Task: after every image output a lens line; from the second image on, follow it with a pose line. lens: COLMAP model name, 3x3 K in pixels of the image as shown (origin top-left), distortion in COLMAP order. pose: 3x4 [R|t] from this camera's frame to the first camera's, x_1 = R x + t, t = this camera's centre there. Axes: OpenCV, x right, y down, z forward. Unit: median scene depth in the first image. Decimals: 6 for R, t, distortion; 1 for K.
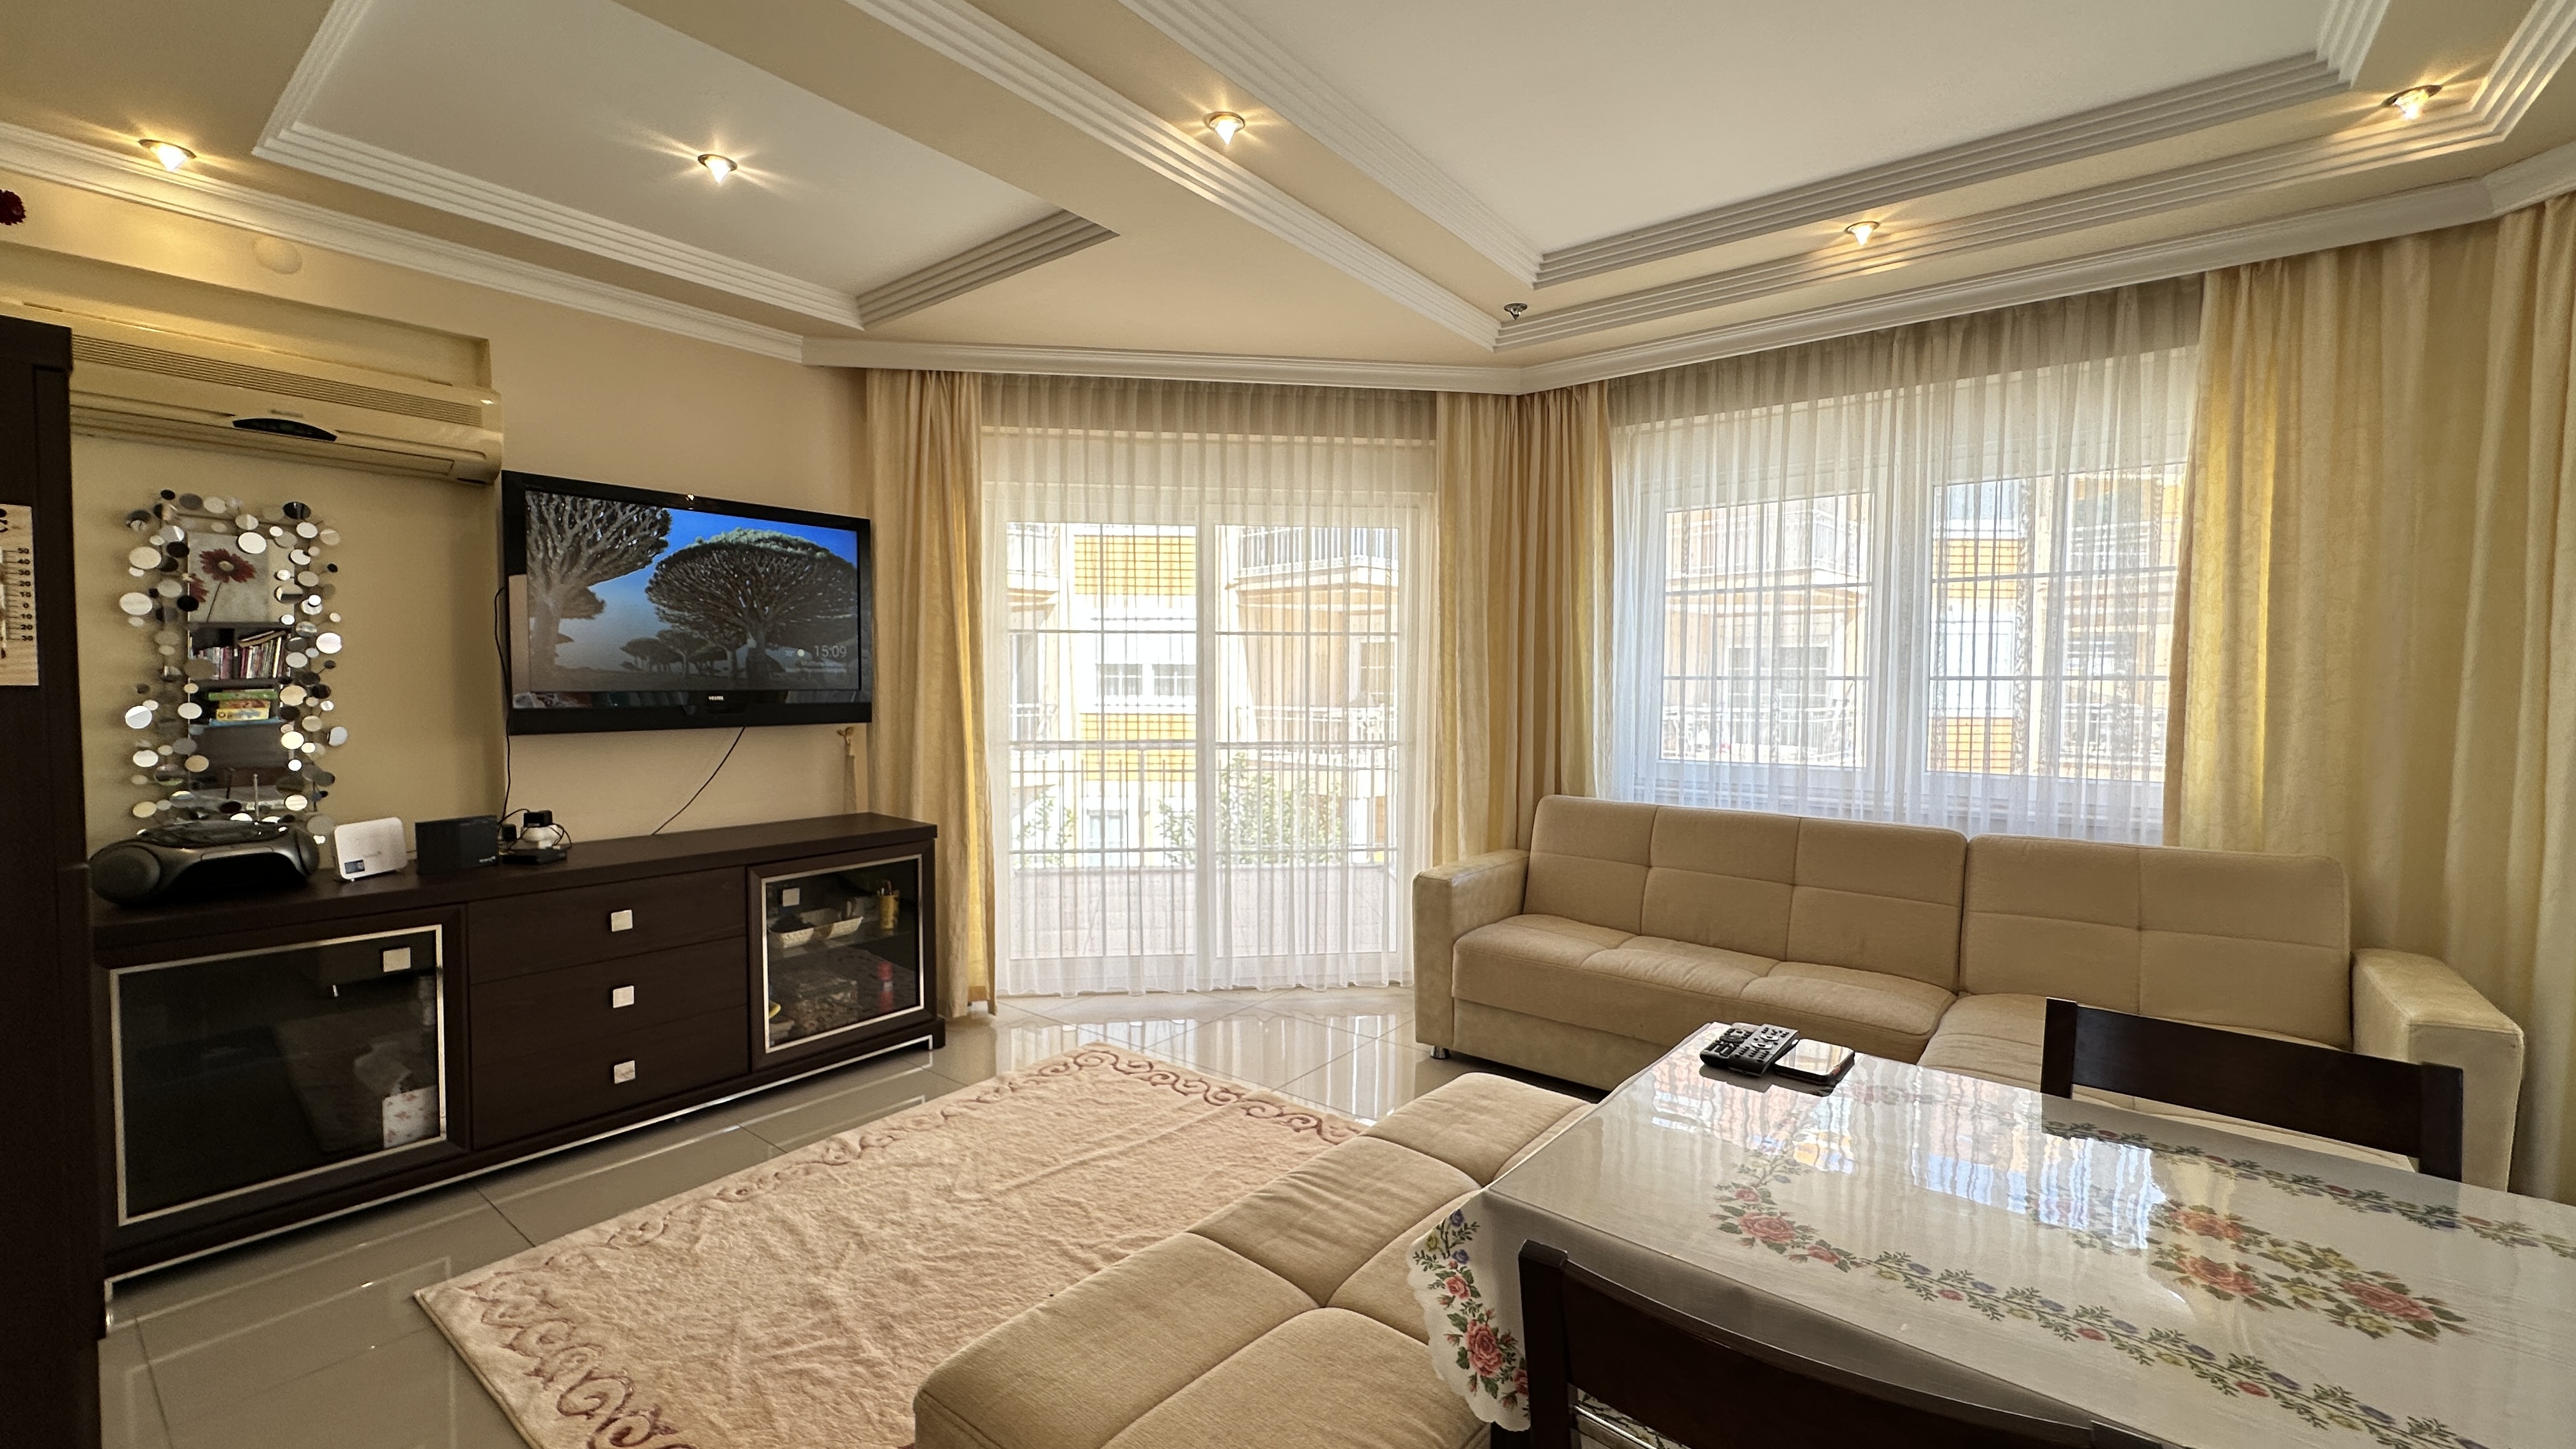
lens RADIAL K [[1031.1, 0, 1285.9], [0, 1031.1, 723.3], [0, 0, 1]] dist [-0.005210, 0.001384]
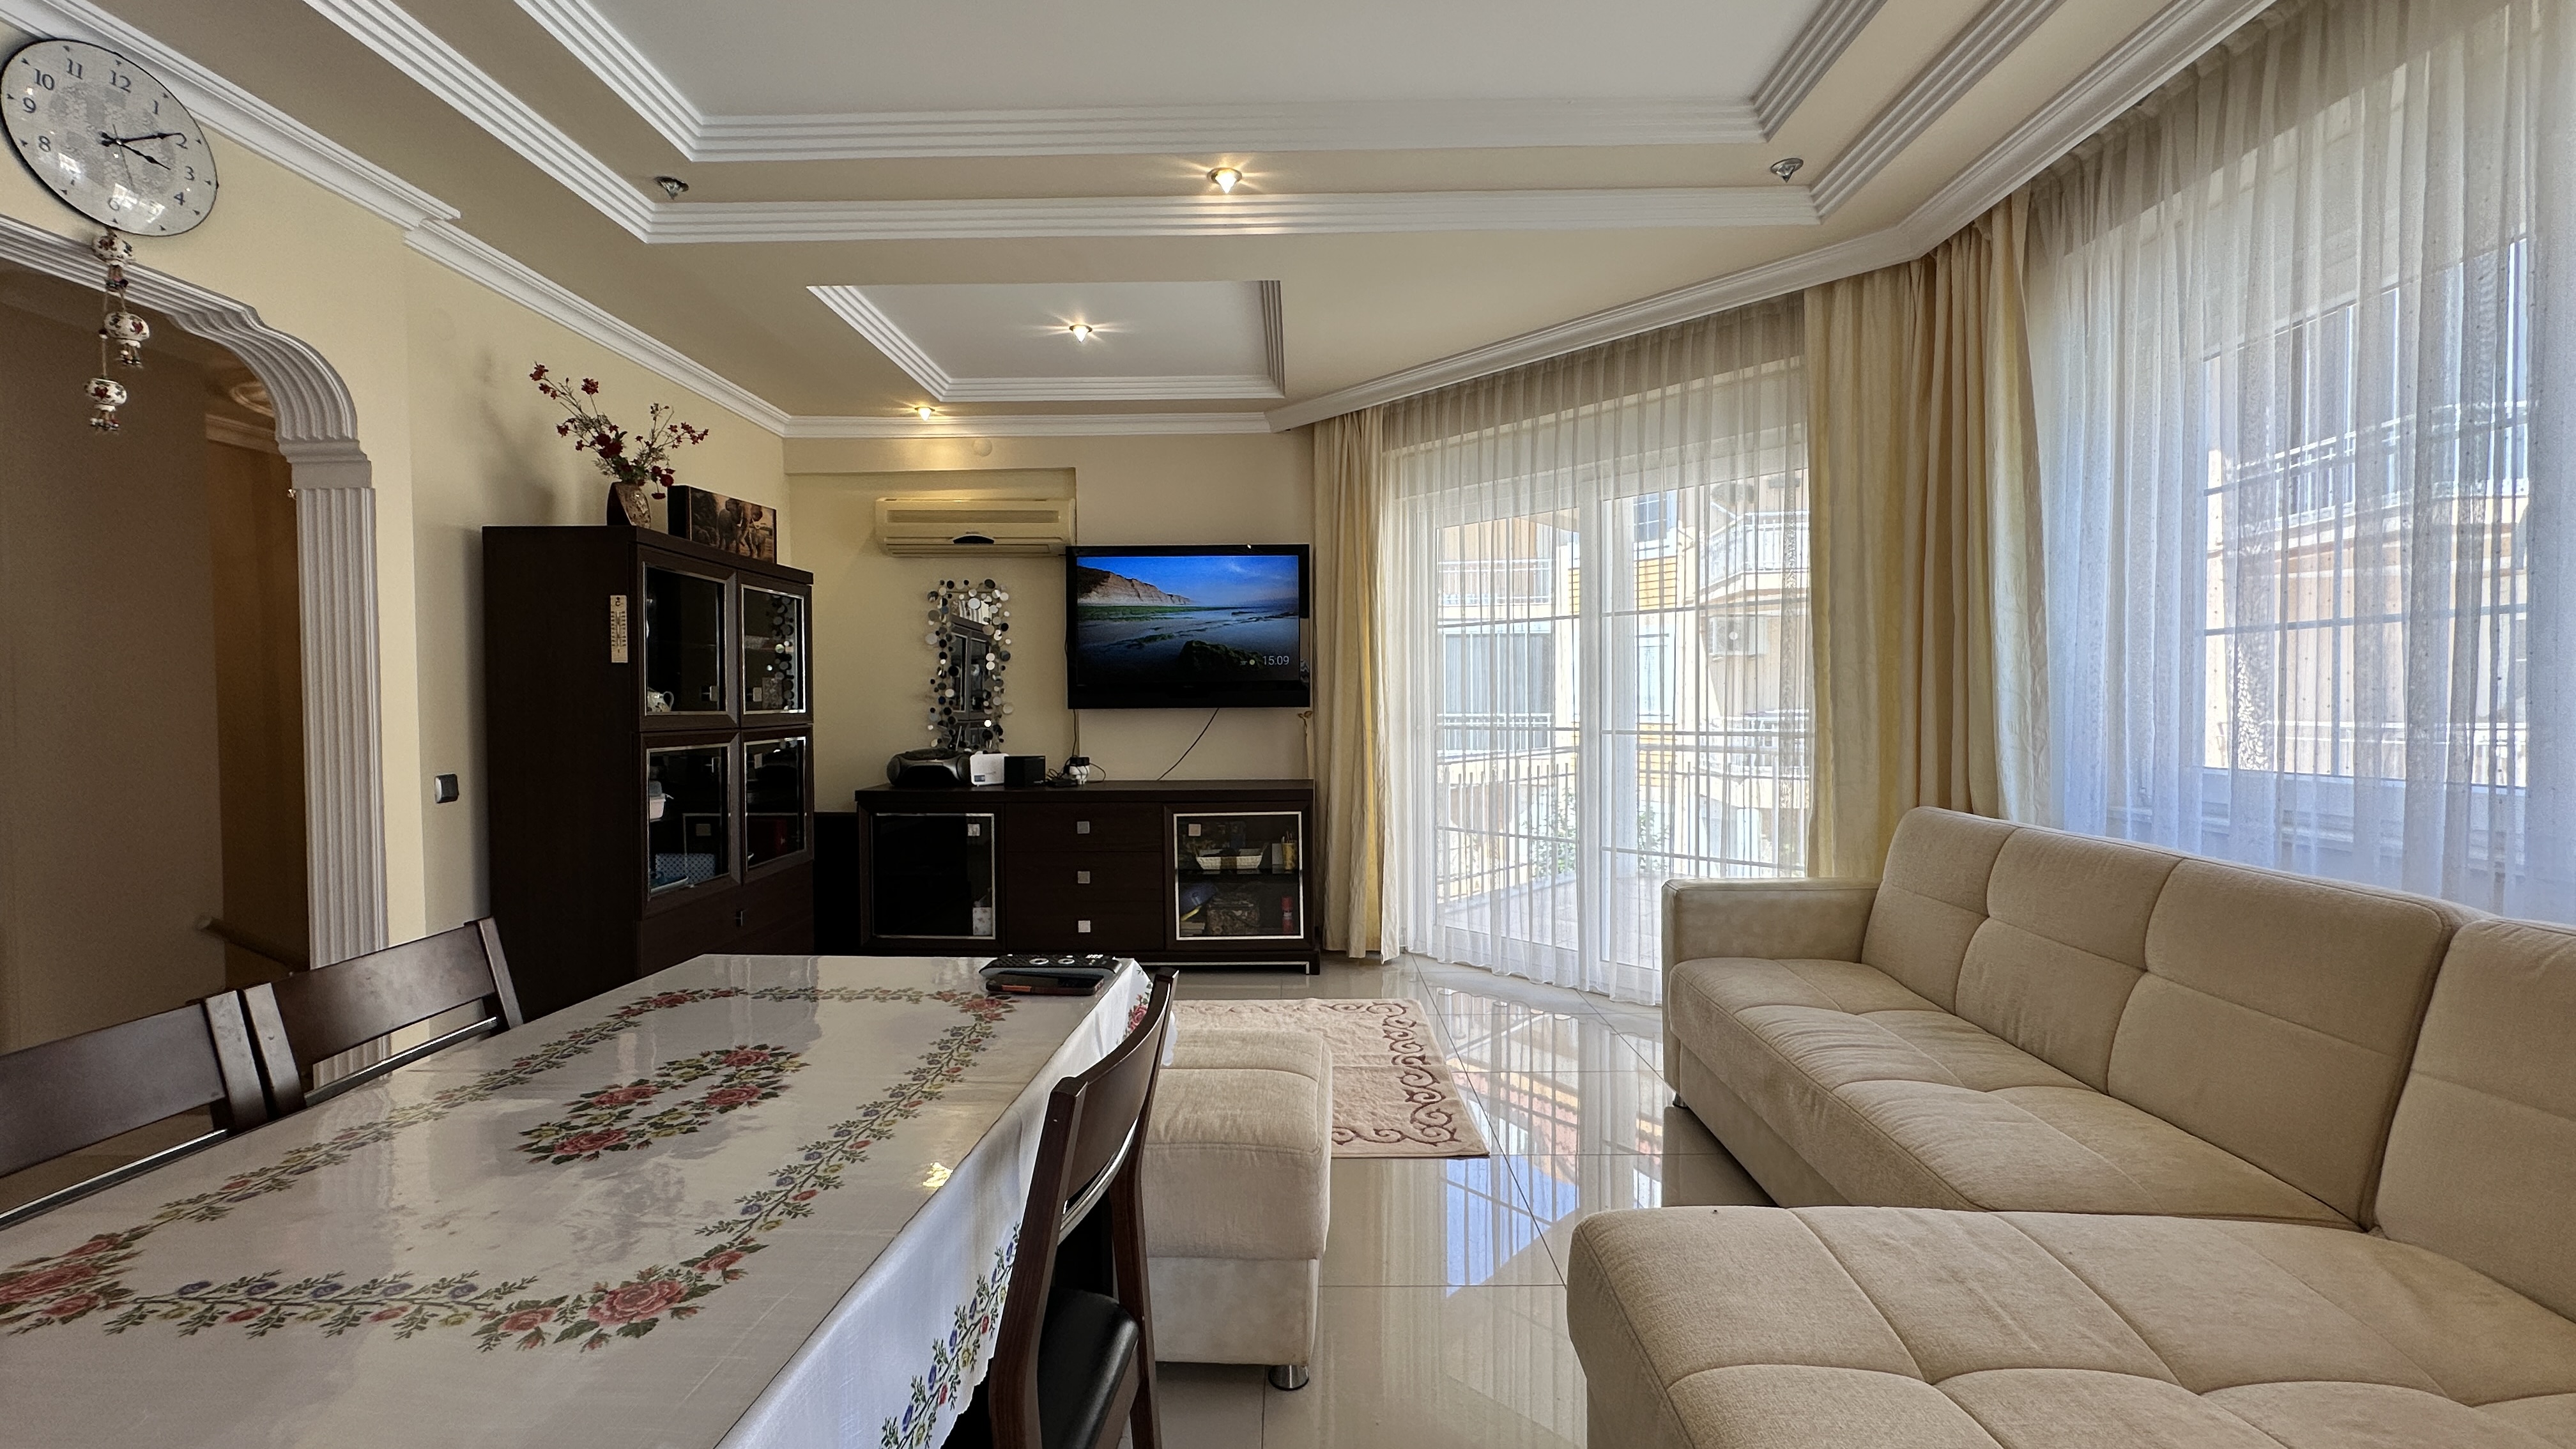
lens RADIAL K [[1031.1, 0, 1283.8], [0, 1031.1, 724.9], [0, 0, 1]] dist [-0.005210, 0.001384]
pose [[0.602267, 0.010742, -0.798223, 0.652644], [-0.025902, 0.999646, -0.006090, 0.033265], [0.797875, 0.024343, 0.602332, 0.255930]]
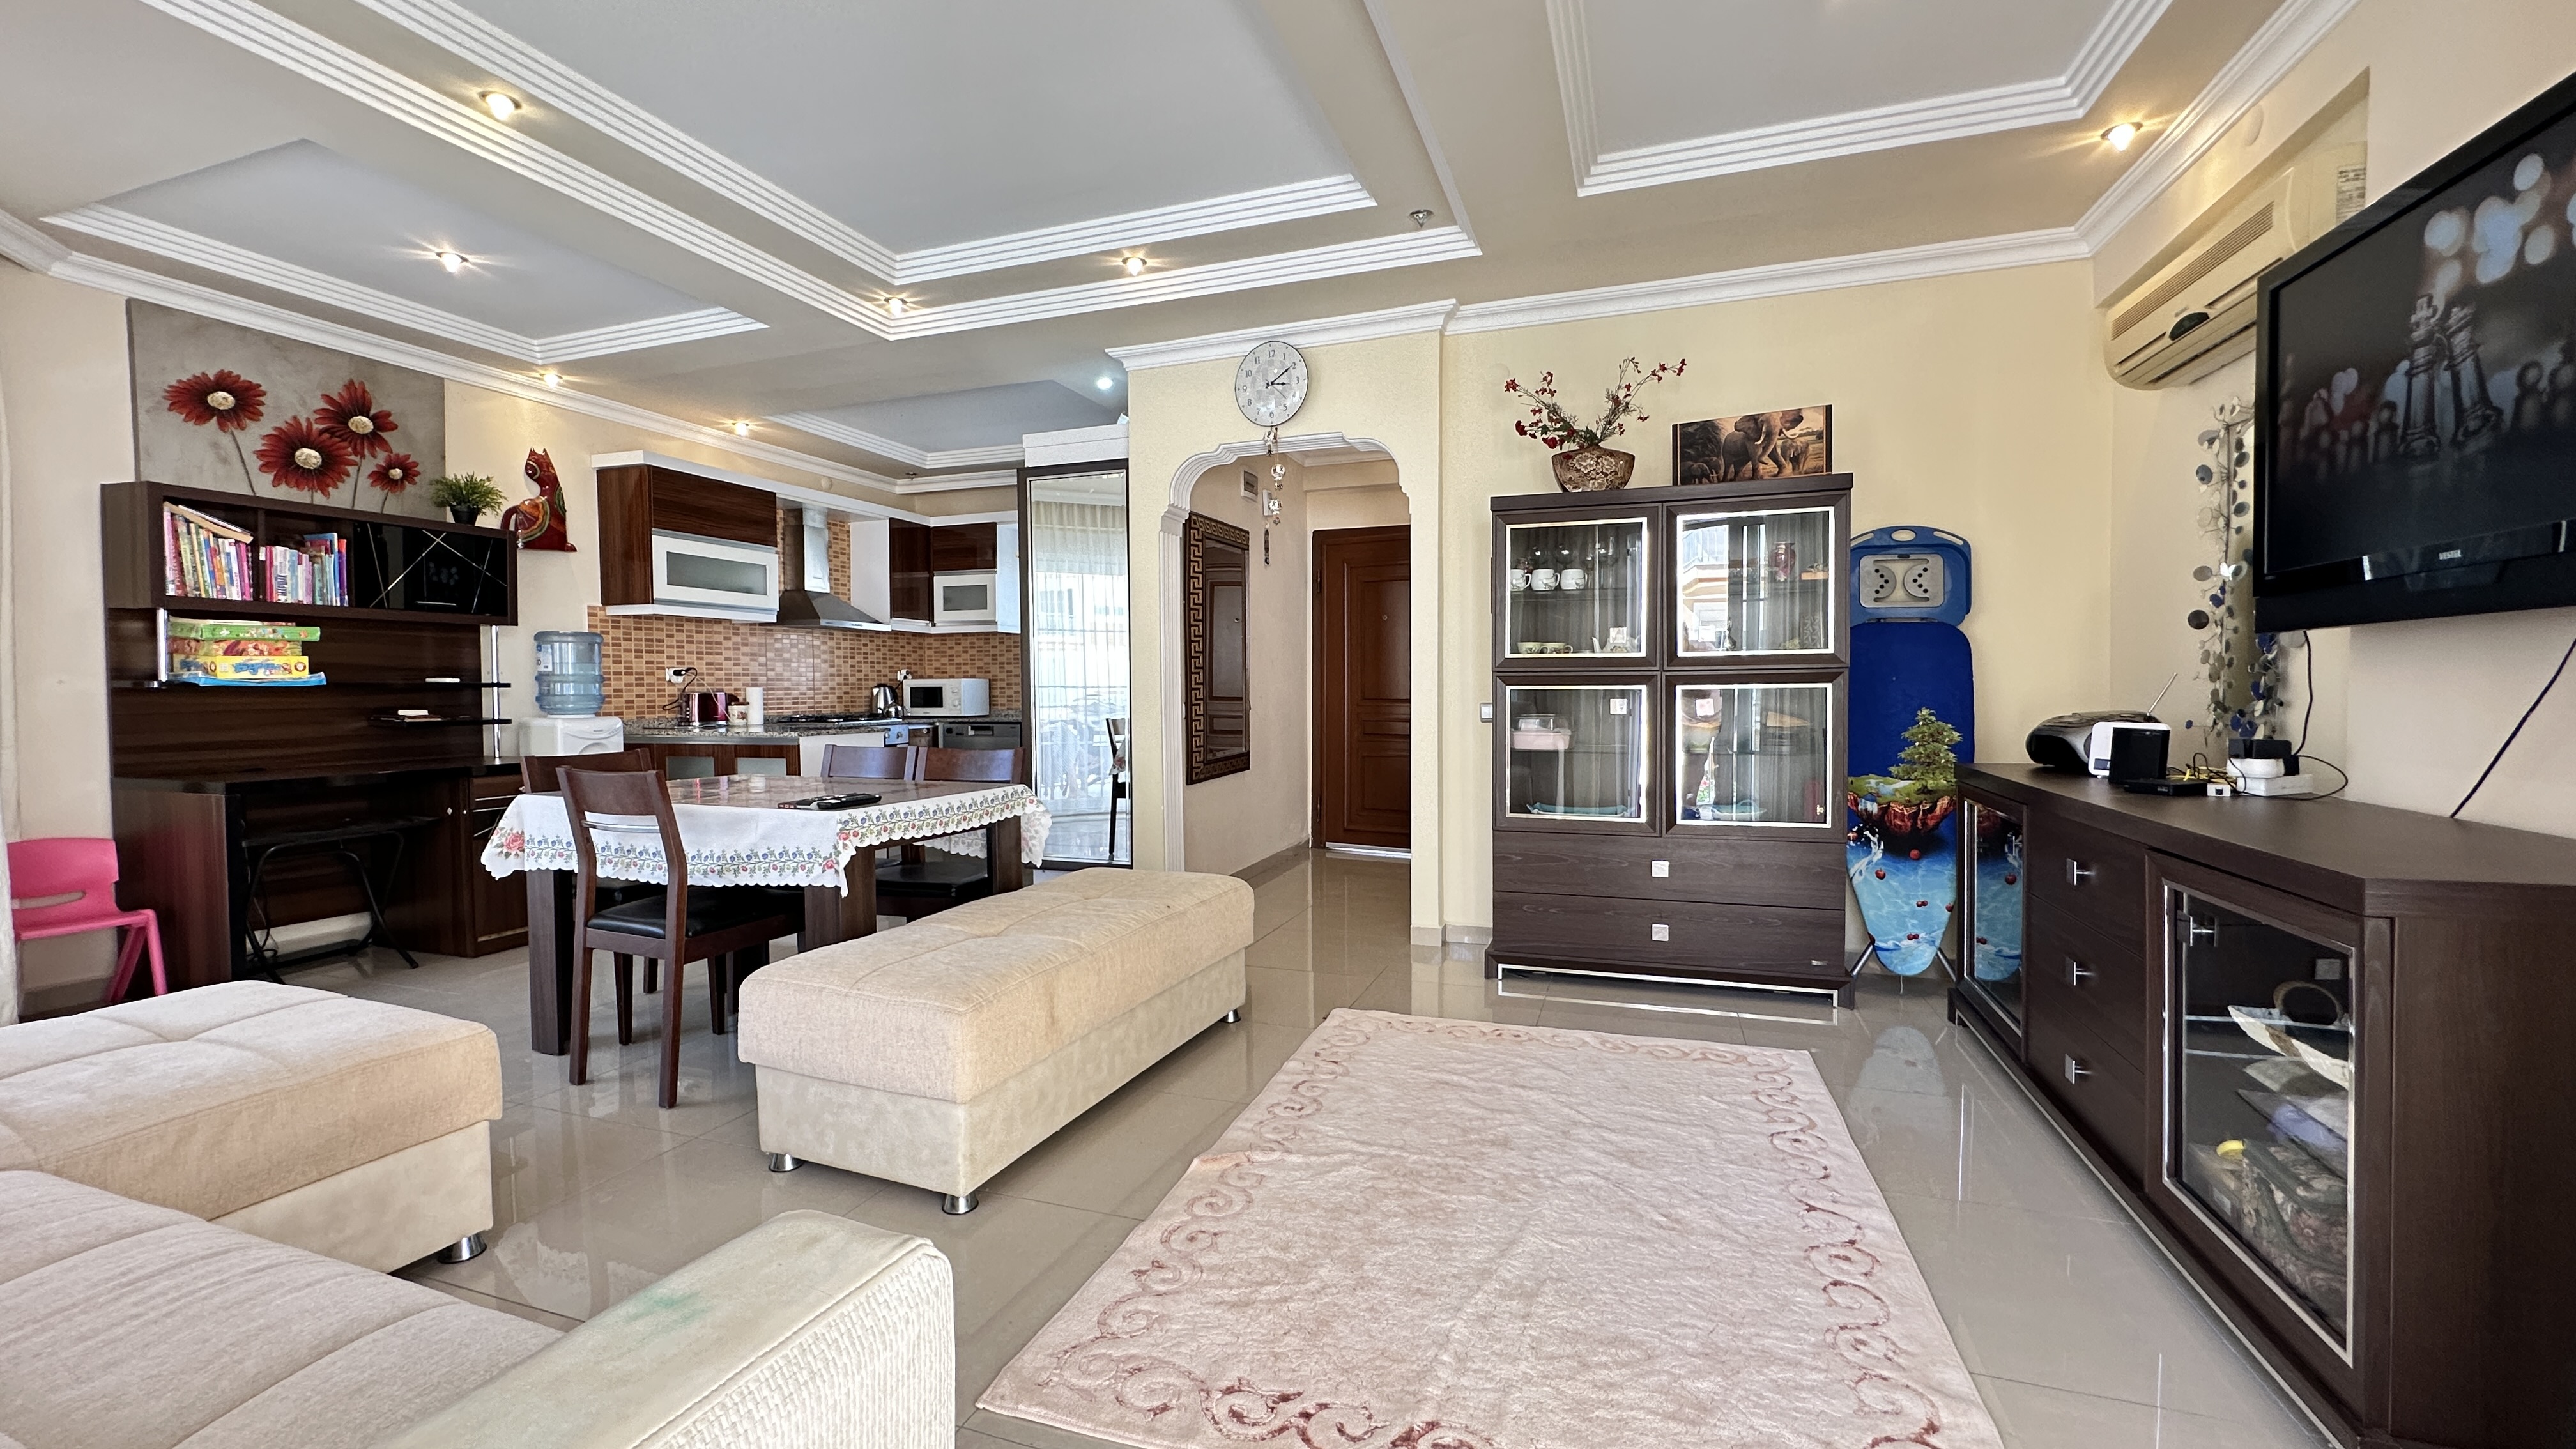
lens RADIAL K [[1031.1, 0, 1287.3], [0, 1031.1, 726.1], [0, 0, 1]] dist [-0.005210, 0.001384]
pose [[-0.949937, 0.015594, -0.312053, 0.130890], [-0.009315, 0.996896, 0.078173, 0.023551], [0.312304, 0.077166, -0.946843, 1.304727]]
